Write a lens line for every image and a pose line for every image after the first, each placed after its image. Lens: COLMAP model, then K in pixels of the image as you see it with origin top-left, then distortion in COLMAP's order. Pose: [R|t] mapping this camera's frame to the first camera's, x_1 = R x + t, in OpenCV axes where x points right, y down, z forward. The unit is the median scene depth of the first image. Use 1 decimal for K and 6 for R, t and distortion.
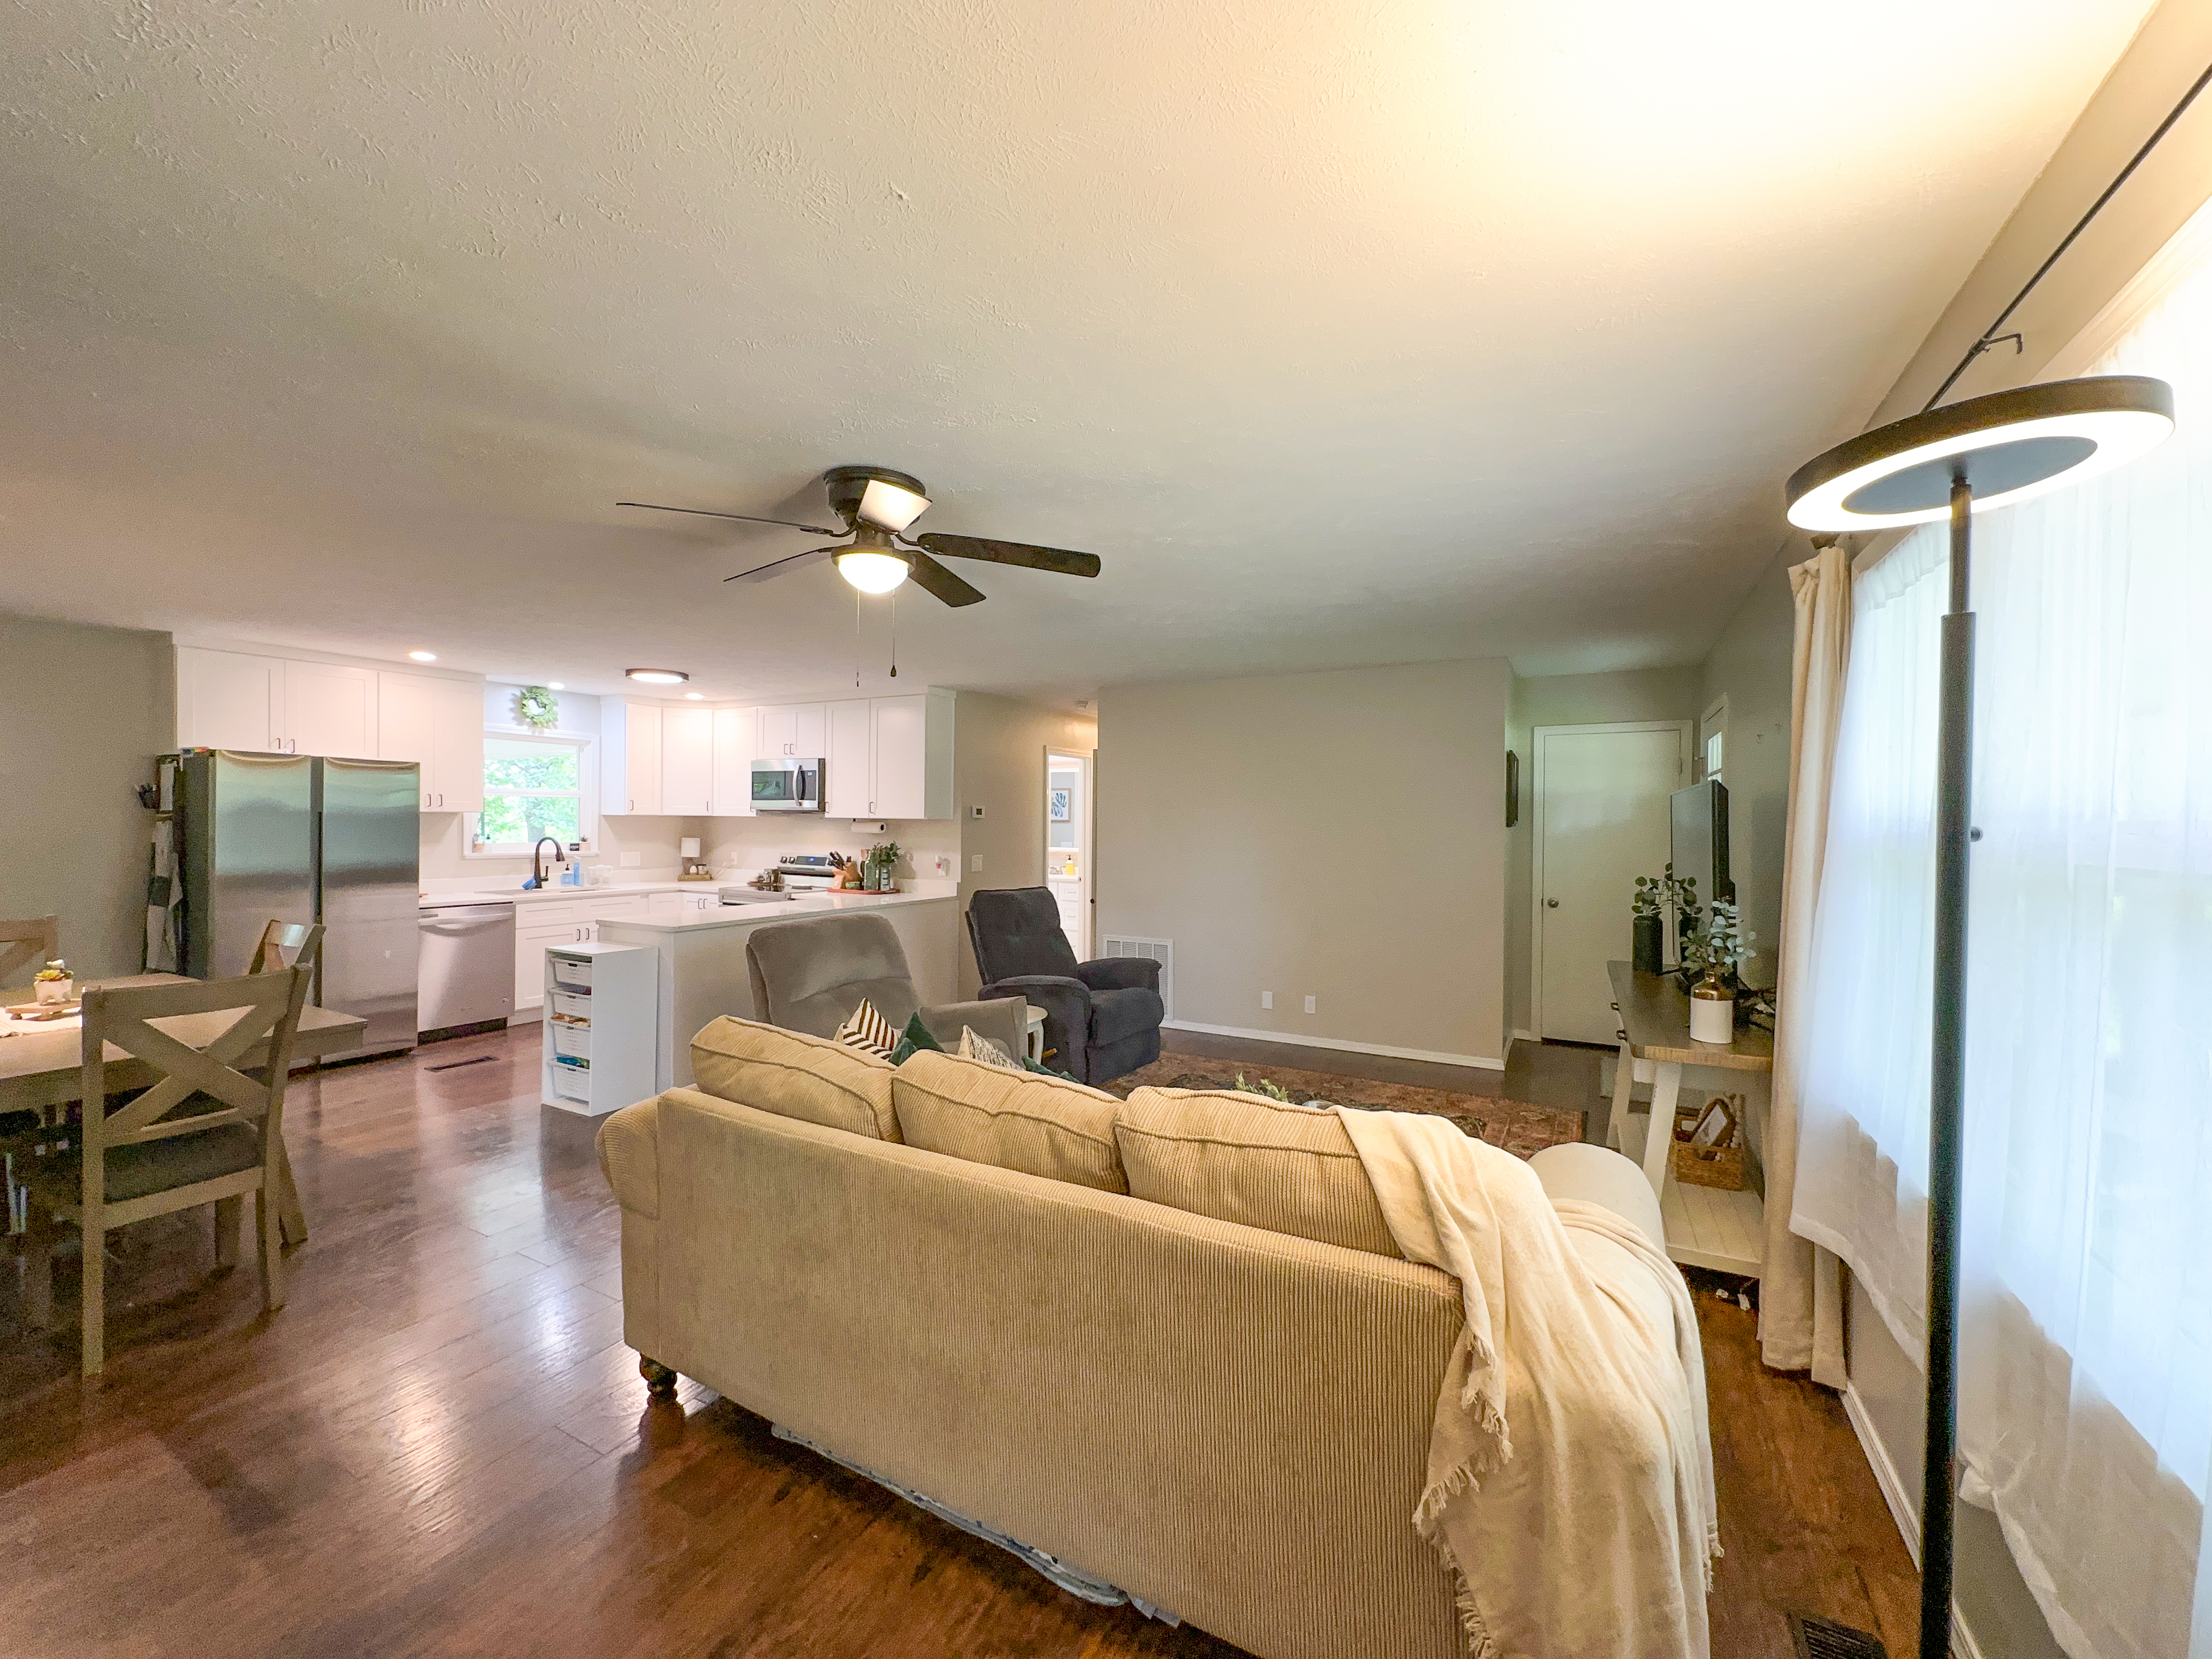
lens RADIAL K [[876.7, 0, 1106.0], [0, 876.7, 829.5], [0, 0, 1]] dist [-0.001241, 0.000131]
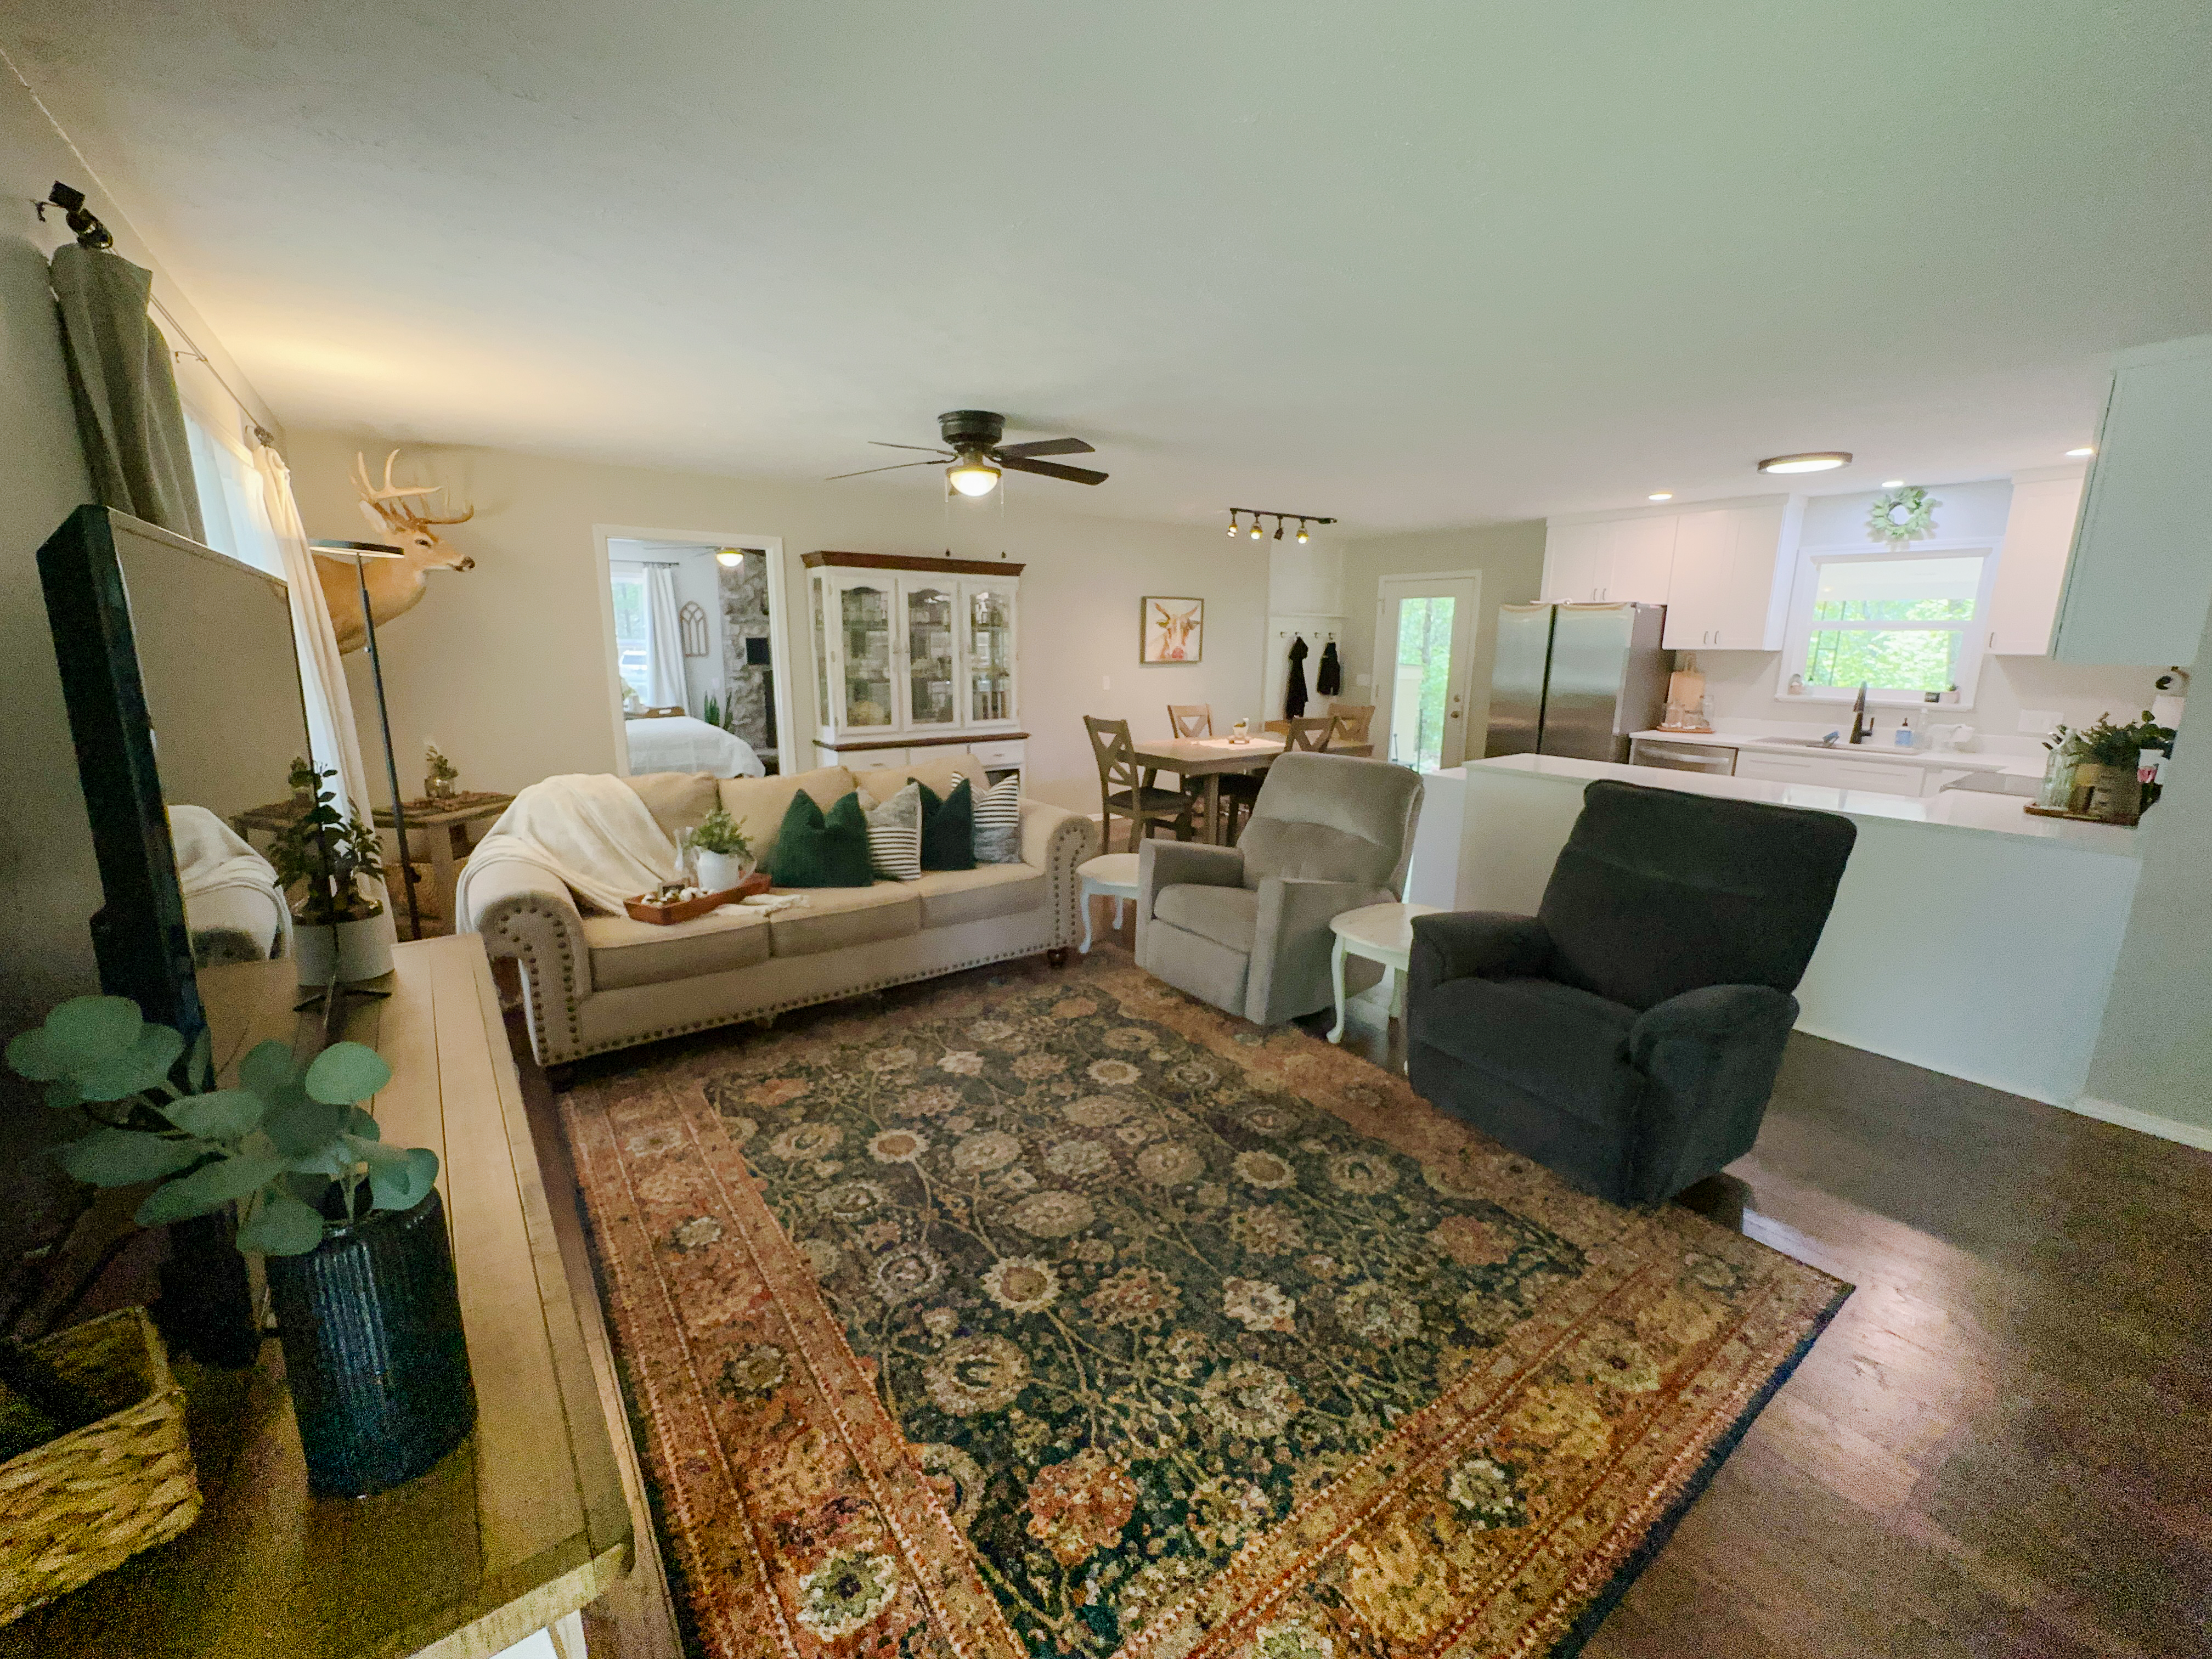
lens RADIAL K [[893.5, 0, 1106.5], [0, 893.5, 826.7], [0, 0, 1]] dist [-0.007236, -0.000013]
pose [[-0.413852, 0.174842, -0.893396, 0.413982], [-0.021410, 0.979242, 0.201560, -0.010138], [0.910092, 0.102544, -0.401518, 0.707082]]
